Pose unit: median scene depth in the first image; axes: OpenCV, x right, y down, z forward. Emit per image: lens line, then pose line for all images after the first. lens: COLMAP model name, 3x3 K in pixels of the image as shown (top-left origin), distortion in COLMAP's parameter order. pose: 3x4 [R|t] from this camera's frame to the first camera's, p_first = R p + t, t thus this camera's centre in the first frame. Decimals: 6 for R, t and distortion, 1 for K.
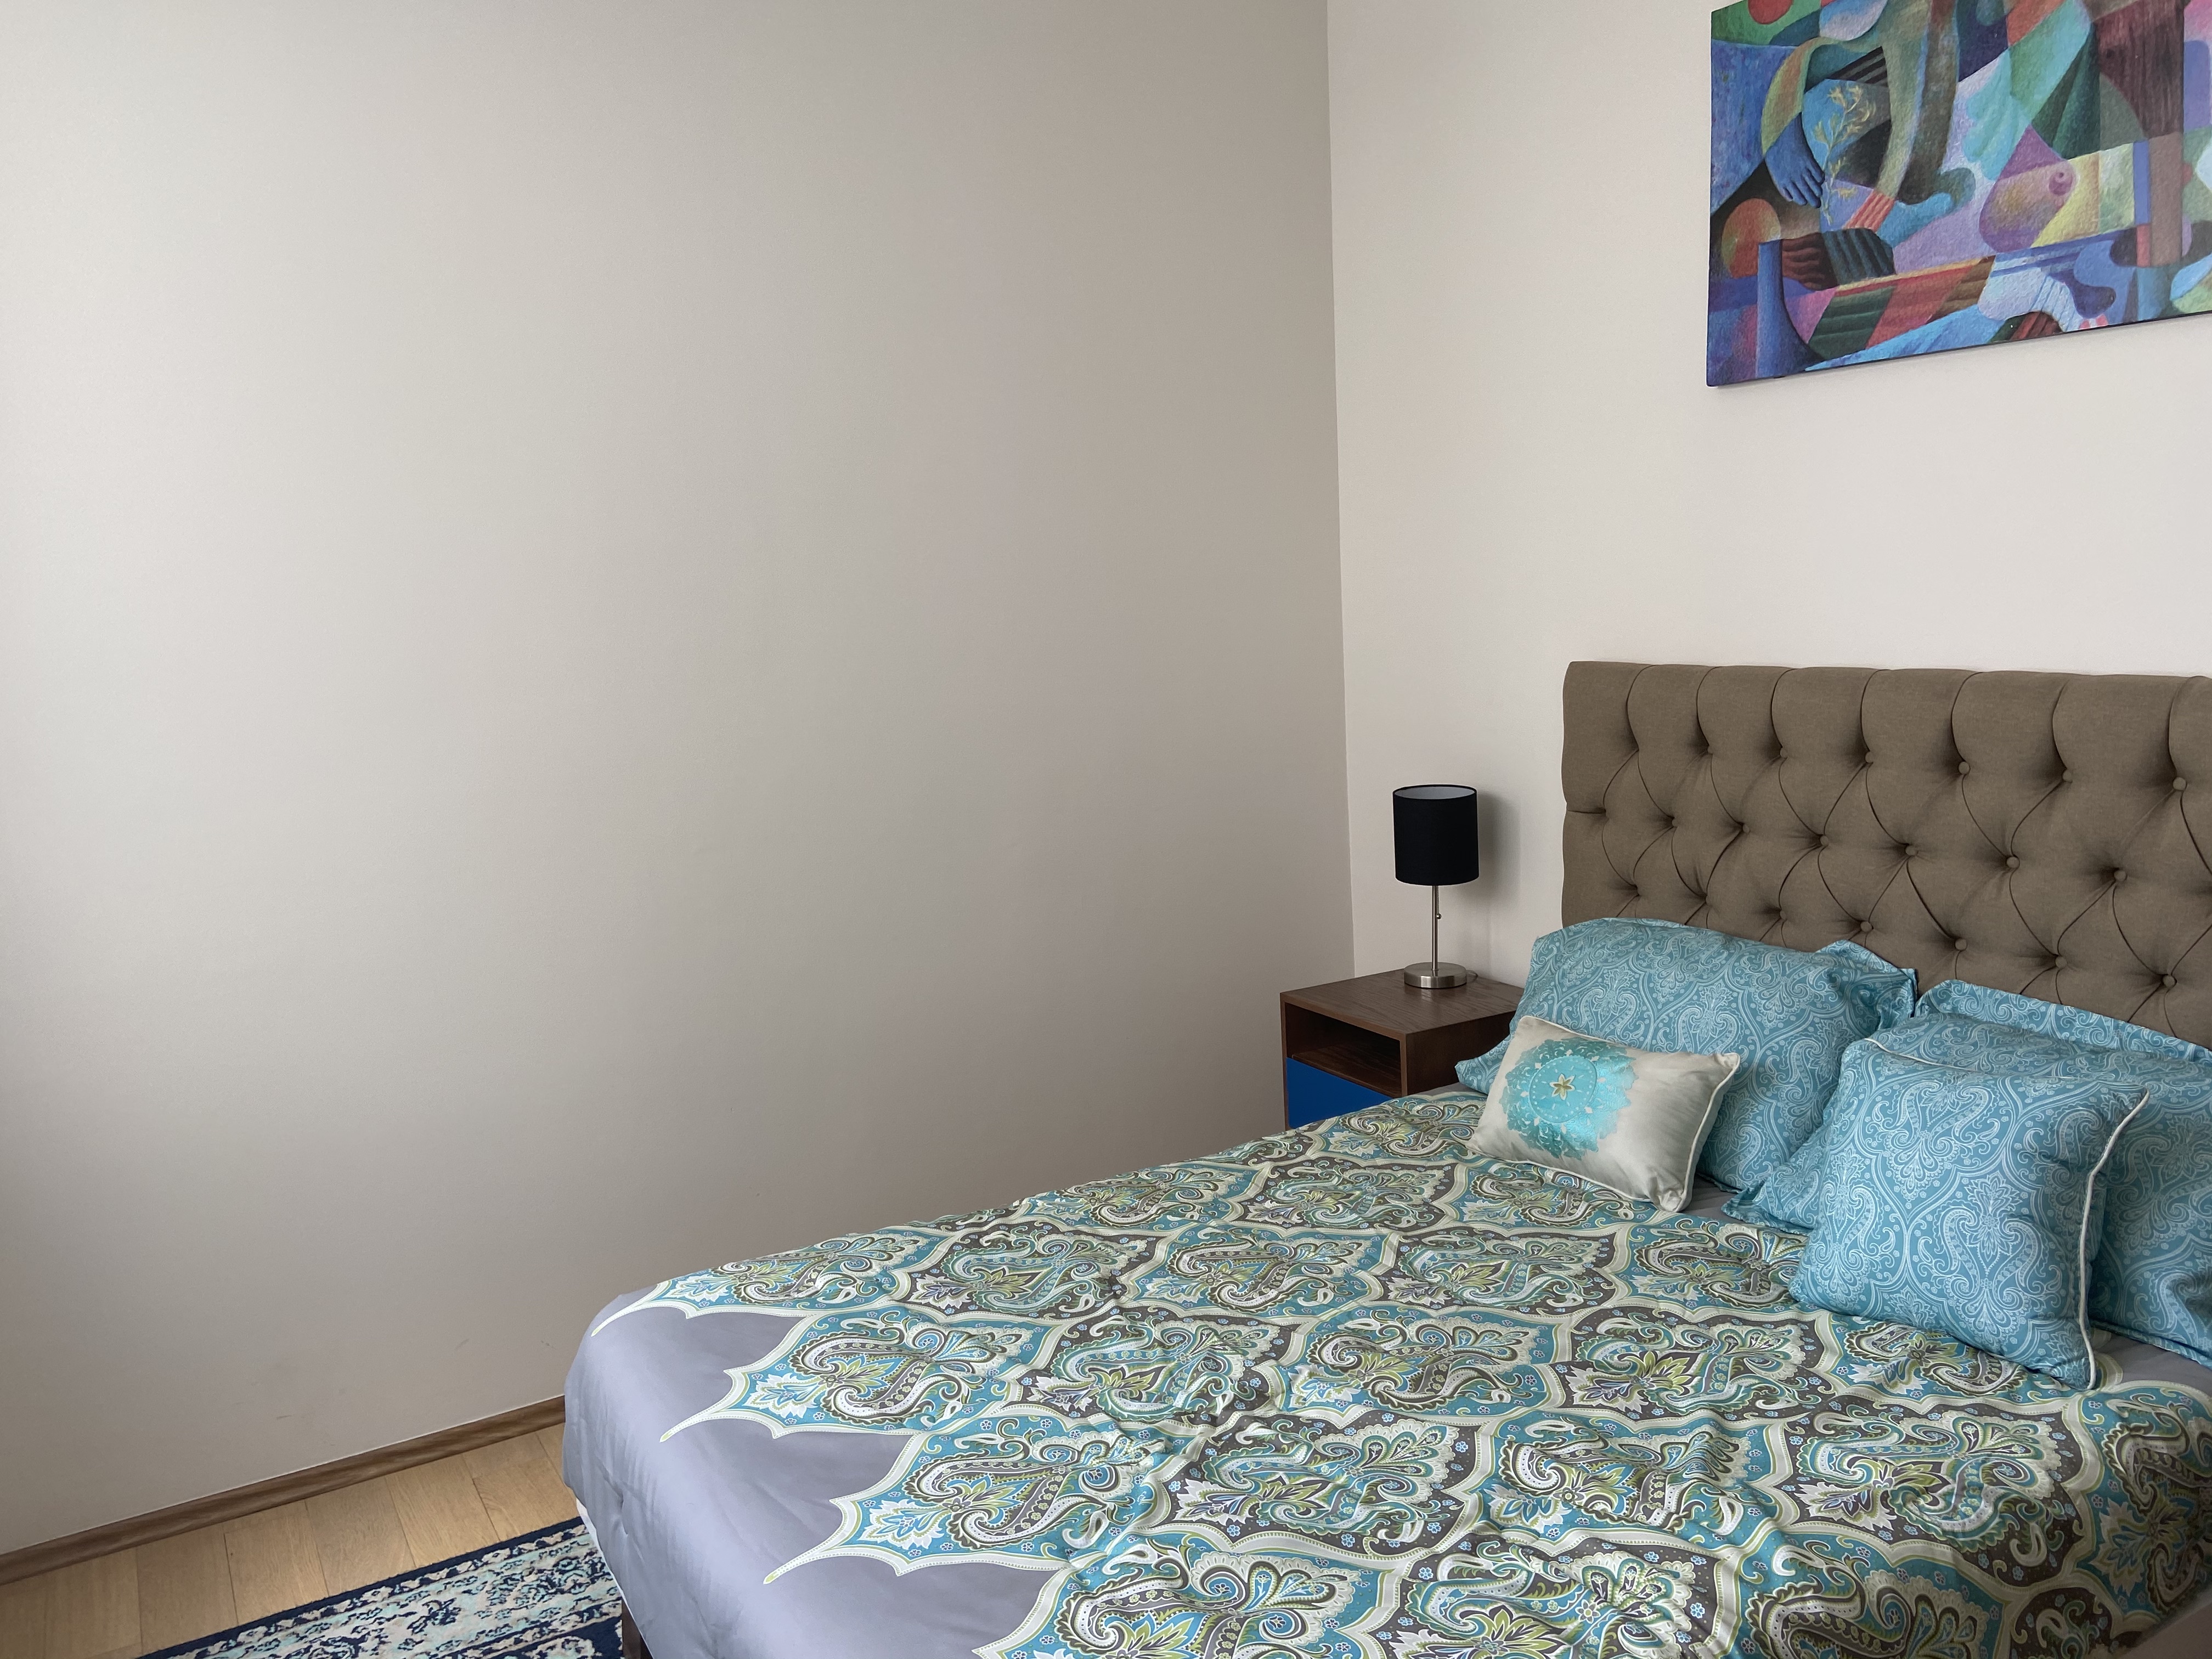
lens RADIAL K [[1656.2, 0, 1100.5], [0, 1656.2, 833.3], [0, 0, 1]] dist [0.082115, -0.080323]
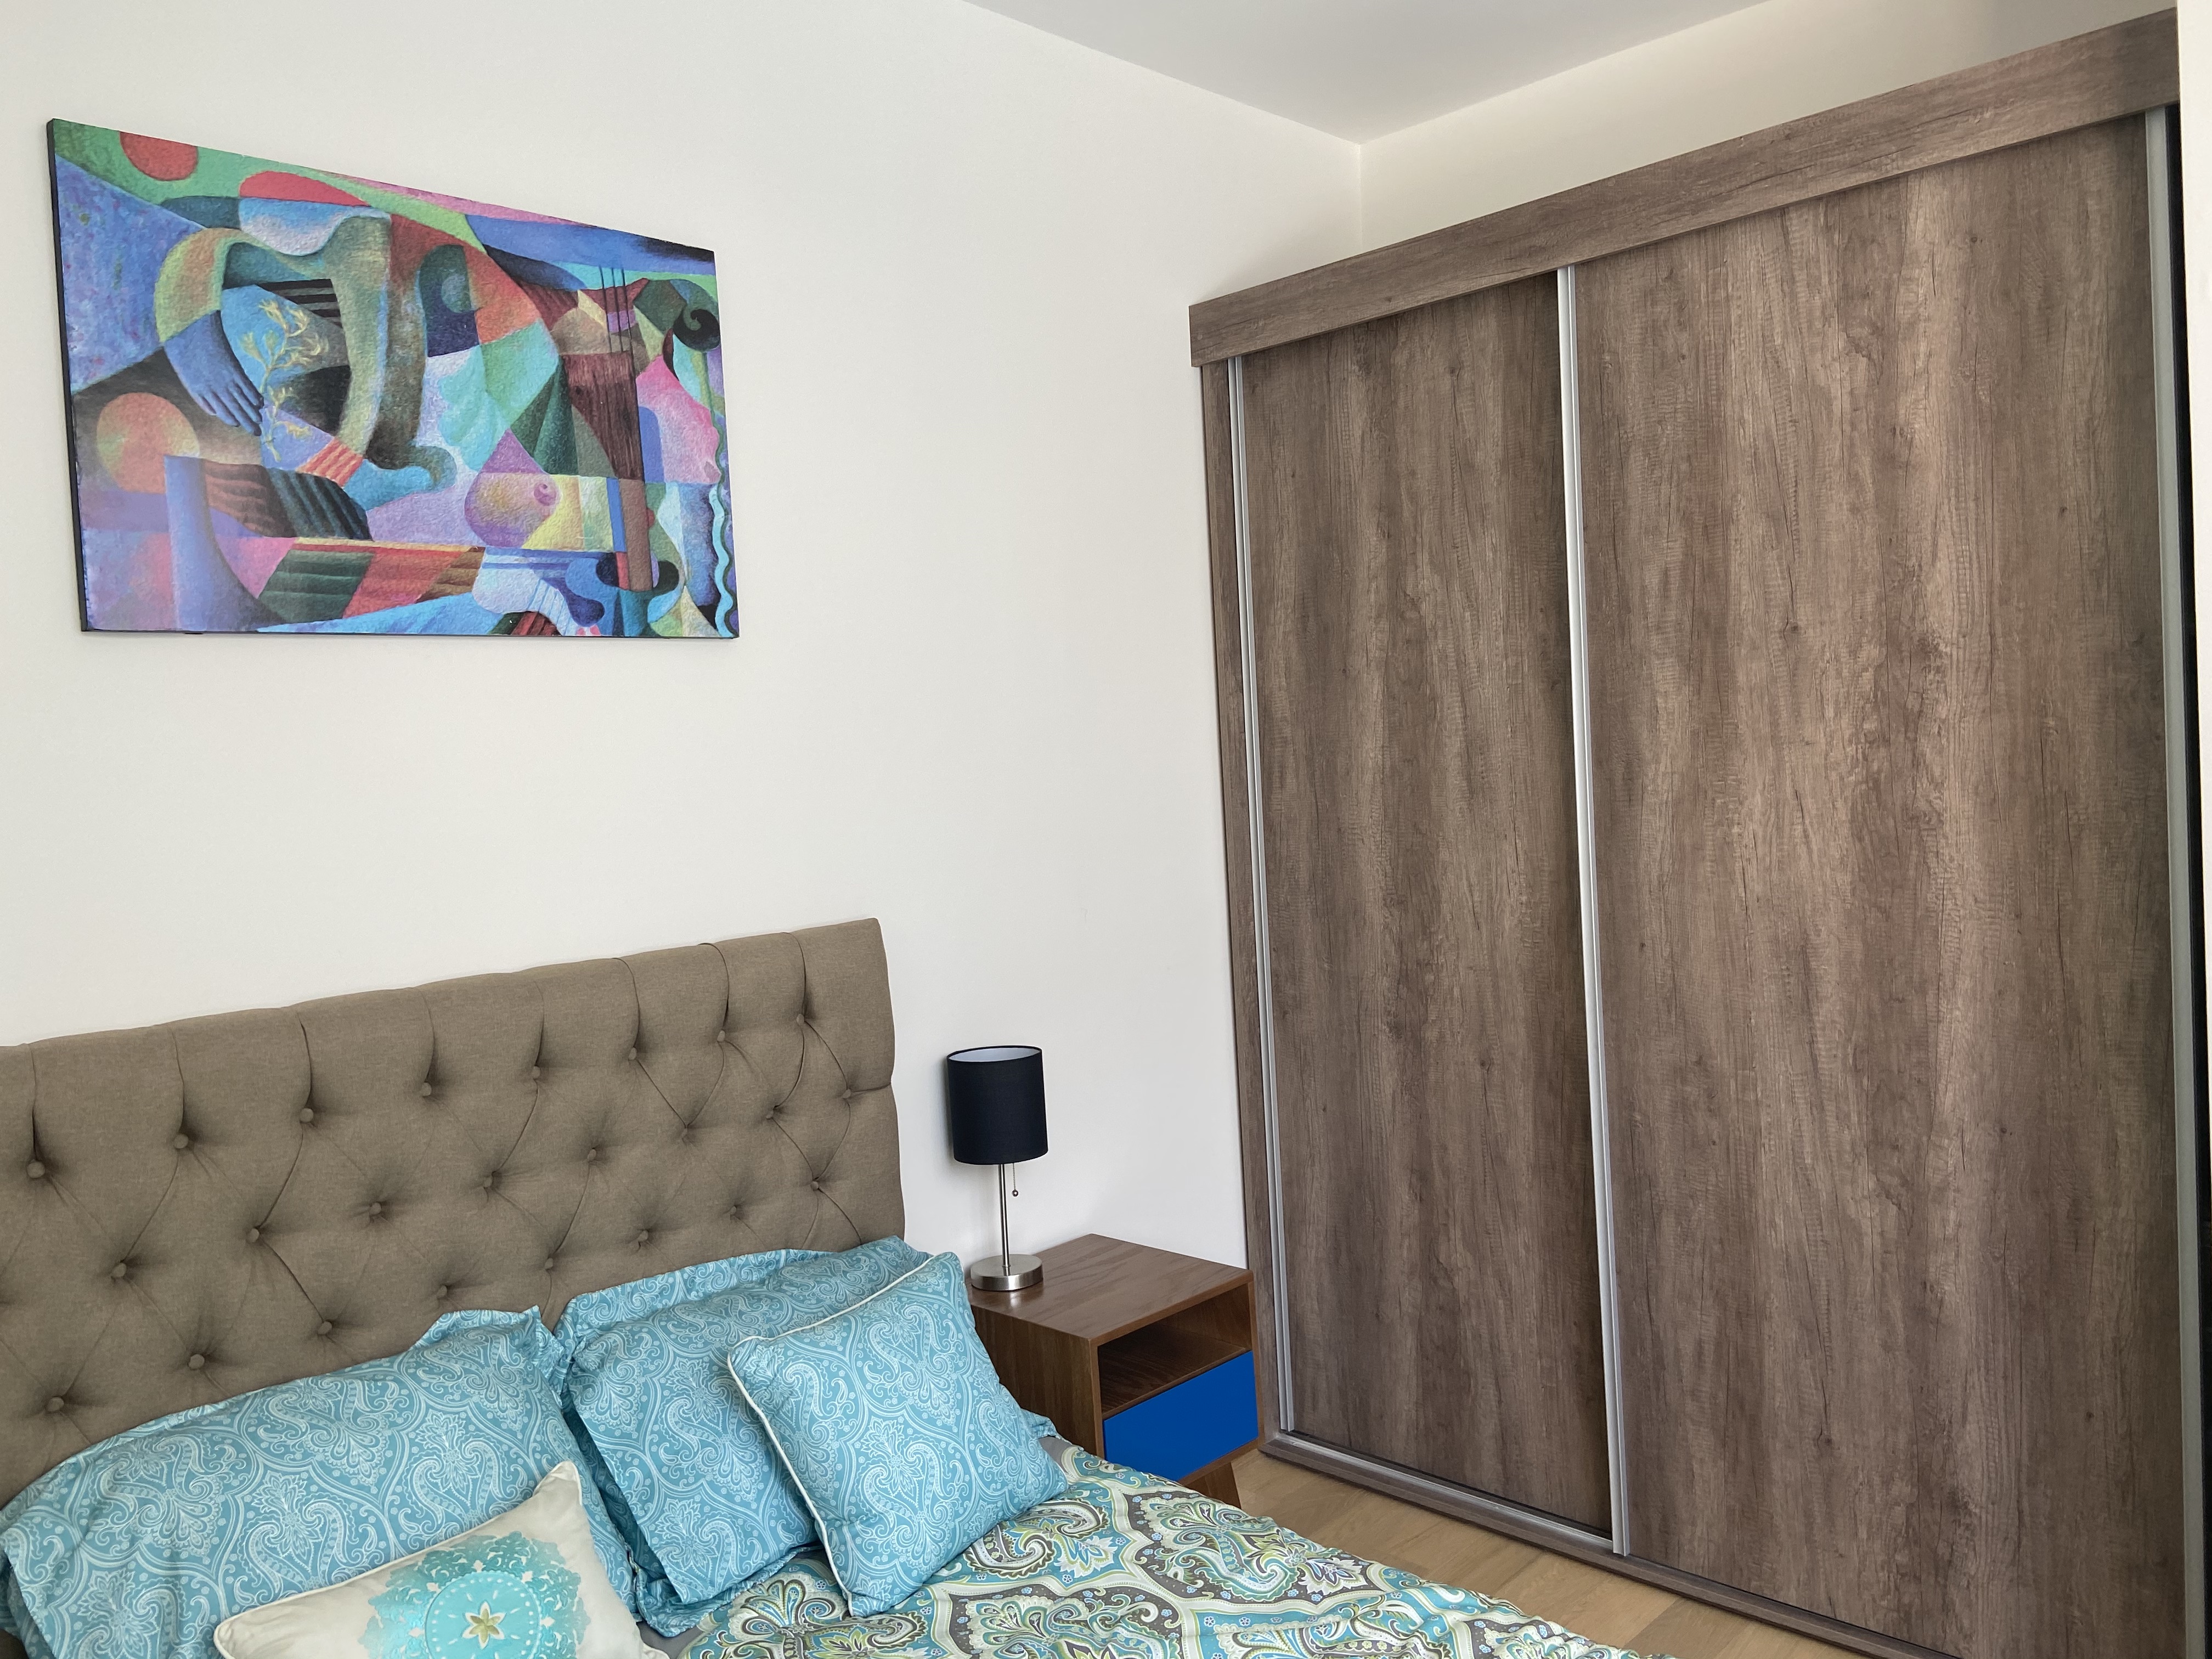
lens RADIAL K [[1656.2, 0, 1100.5], [0, 1656.2, 834.9], [0, 0, 1]] dist [0.082115, -0.080323]
pose [[-0.241308, 0.003159, 0.970443, -0.479942], [0.211543, 0.976118, 0.049424, -0.151156], [-0.947111, 0.217217, -0.236214, 0.913110]]
